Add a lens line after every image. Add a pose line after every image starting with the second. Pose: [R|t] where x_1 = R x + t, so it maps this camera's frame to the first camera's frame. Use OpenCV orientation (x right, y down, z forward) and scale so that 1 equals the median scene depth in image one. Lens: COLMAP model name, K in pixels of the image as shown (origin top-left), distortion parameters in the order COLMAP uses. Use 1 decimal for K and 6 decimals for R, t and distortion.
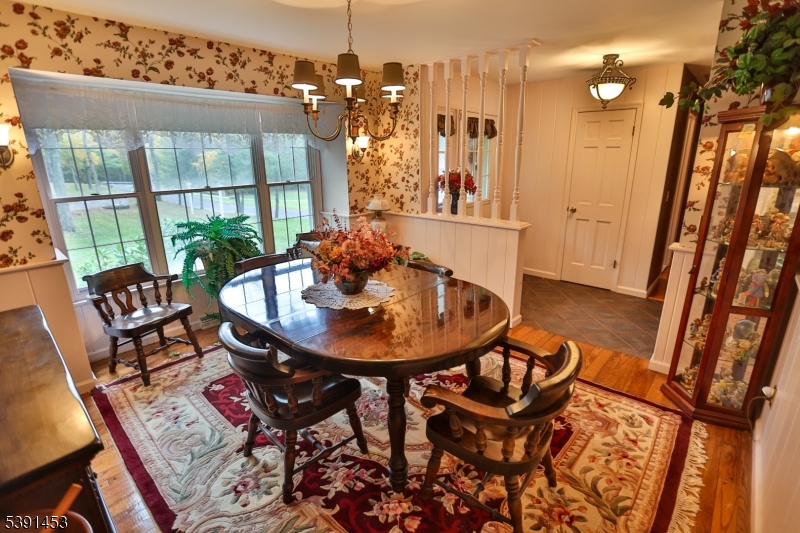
lens RADIAL K [[384.7, 0, 403.0], [0, 384.7, 267.7], [0, 0, 1]] dist [-0.046160, 0.015512]
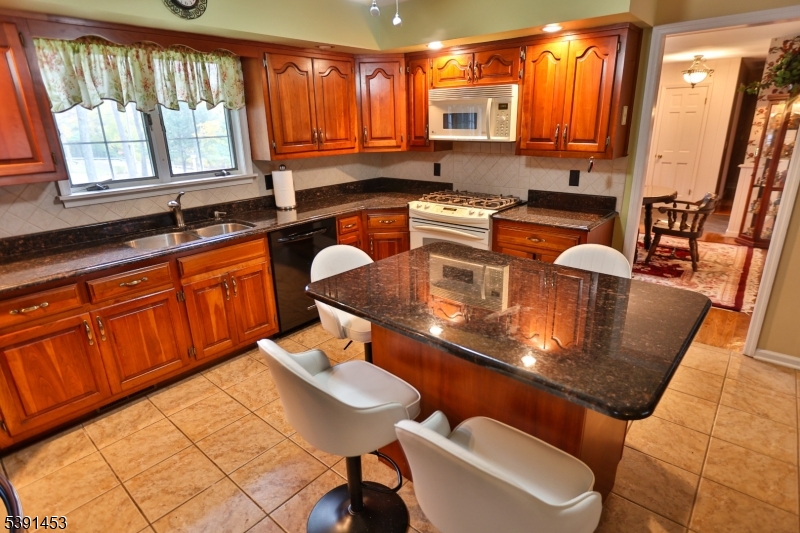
lens RADIAL K [[427.0, 0, 414.1], [0, 427.0, 267.1], [0, 0, 1]] dist [-0.039902, 0.020430]
pose [[0.999168, -0.027775, 0.029860, -1.140535], [0.026425, 0.998651, 0.044697, 0.359974], [-0.031062, -0.043871, 0.998554, -1.225387]]
